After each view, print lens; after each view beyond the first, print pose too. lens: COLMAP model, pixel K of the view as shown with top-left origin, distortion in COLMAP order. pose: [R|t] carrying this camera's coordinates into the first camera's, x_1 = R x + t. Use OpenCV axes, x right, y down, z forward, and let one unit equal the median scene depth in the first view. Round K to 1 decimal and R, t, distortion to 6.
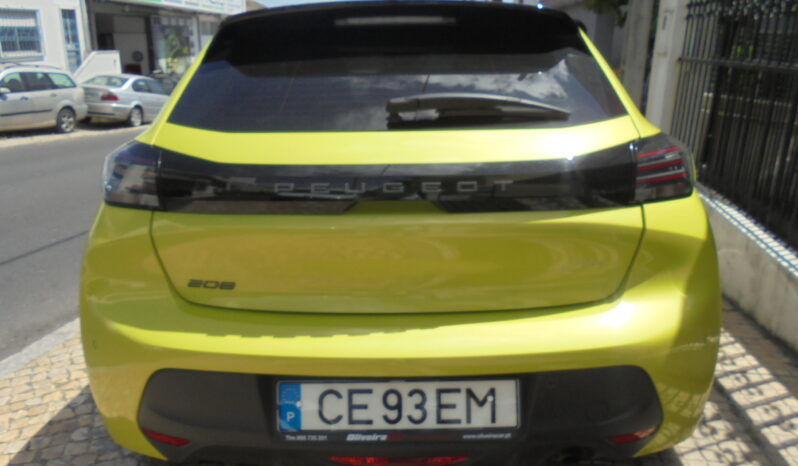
lens RADIAL K [[642.8, 0, 398.7], [0, 642.8, 234.2], [0, 0, 1]] dist [-0.082378, -0.006074]
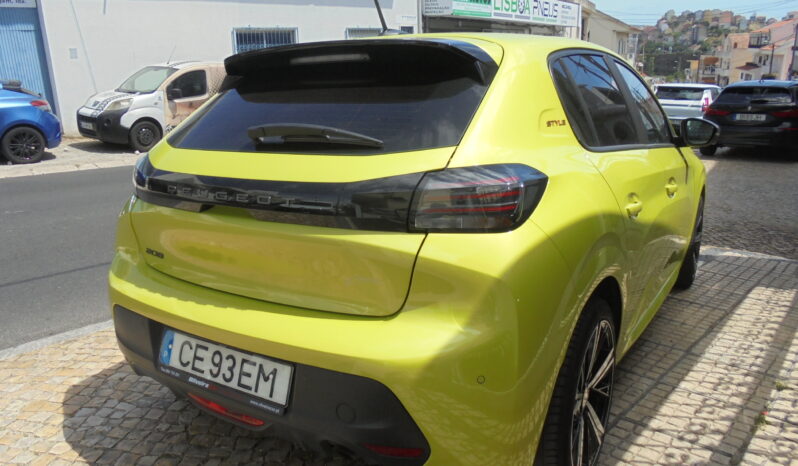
lens RADIAL K [[642.8, 0, 400.2], [0, 642.8, 233.9], [0, 0, 1]] dist [-0.082378, -0.006074]
pose [[0.837320, 0.119526, -0.533488, 0.954642], [-0.125423, 0.991779, 0.025350, -0.070462], [0.532133, 0.045685, 0.845428, 0.098415]]
